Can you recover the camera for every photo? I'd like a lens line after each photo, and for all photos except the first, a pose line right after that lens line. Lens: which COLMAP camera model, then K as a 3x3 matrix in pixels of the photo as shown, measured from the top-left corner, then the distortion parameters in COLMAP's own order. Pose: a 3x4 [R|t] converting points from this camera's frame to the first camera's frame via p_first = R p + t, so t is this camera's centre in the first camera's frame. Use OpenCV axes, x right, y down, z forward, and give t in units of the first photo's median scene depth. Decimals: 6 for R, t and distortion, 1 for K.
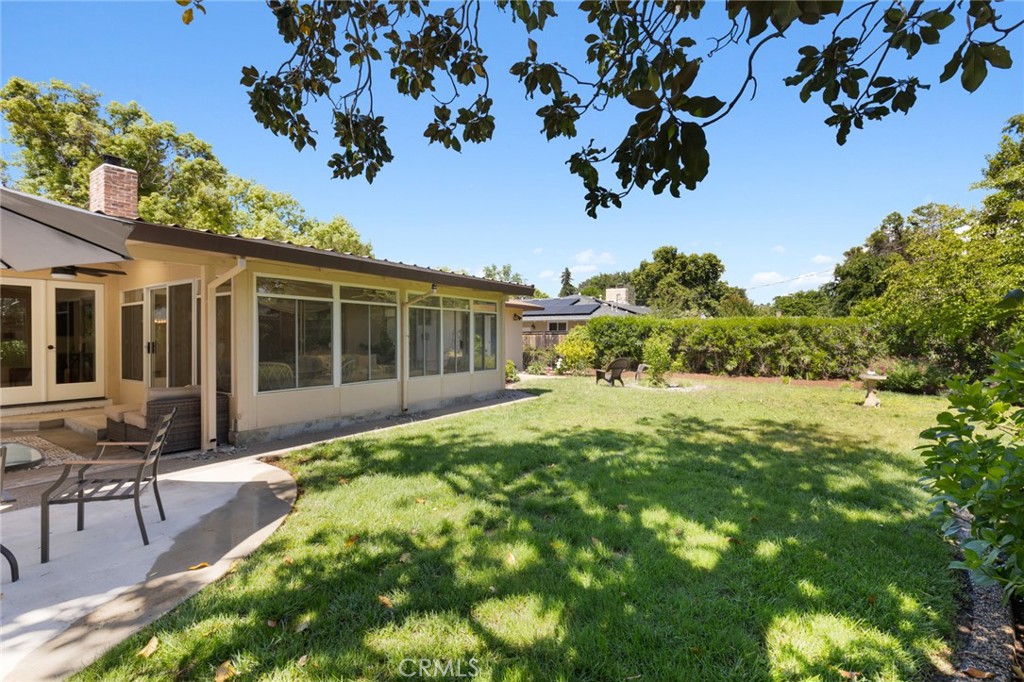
lens RADIAL K [[468.5, 0, 517.5], [0, 468.5, 343.0], [0, 0, 1]] dist [0.002582, 0.000261]
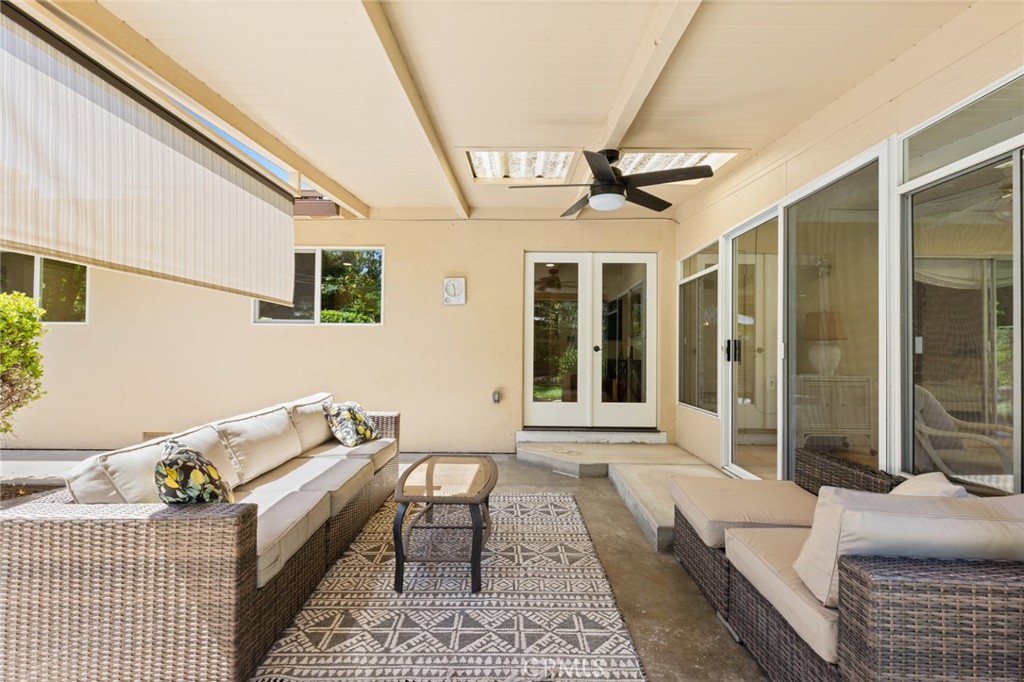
lens RADIAL K [[468.5, 0, 513.9], [0, 468.5, 345.8], [0, 0, 1]] dist [0.002582, 0.000261]
pose [[0.552788, -0.003648, -0.833314, -0.481985], [-0.015939, 0.999761, -0.014949, 0.016661], [0.833169, 0.021546, 0.552598, 0.512647]]
